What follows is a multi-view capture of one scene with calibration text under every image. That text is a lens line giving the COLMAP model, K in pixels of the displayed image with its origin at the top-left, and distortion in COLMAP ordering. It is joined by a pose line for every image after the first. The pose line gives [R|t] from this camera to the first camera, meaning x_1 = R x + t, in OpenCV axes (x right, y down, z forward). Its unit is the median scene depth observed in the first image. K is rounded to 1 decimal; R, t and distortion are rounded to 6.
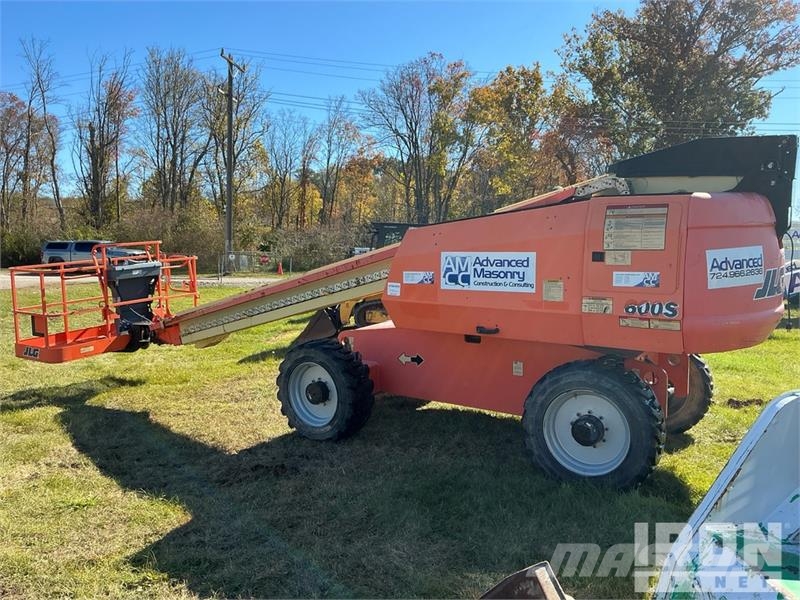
lens RADIAL K [[672.0, 0, 401.0], [0, 672.0, 302.0], [0, 0, 1]] dist [0.042623, -0.083529]
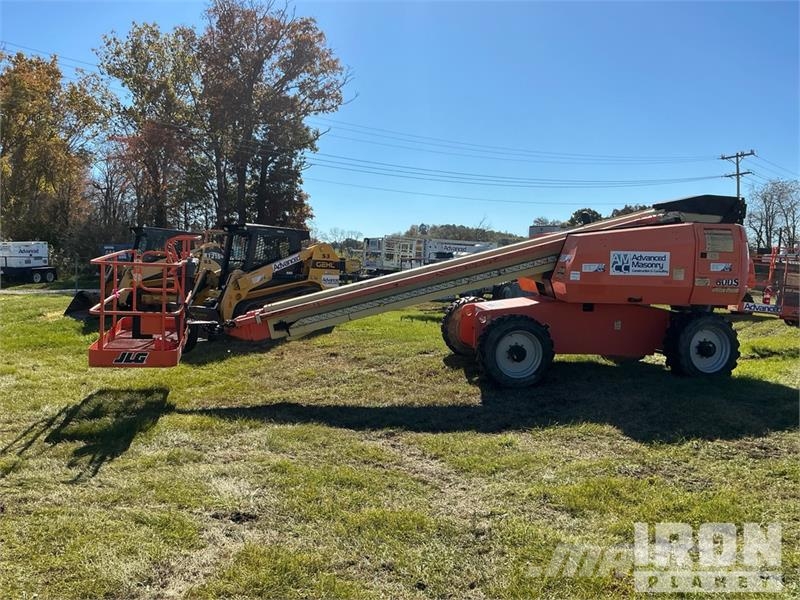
lens RADIAL K [[672.0, 0, 399.9], [0, 672.0, 299.7], [0, 0, 1]] dist [0.042623, -0.083529]
pose [[0.732797, -0.026589, 0.679928, -1.395911], [0.039557, 0.999211, -0.003558, 0.025107], [-0.679297, 0.029503, 0.733271, 0.185183]]
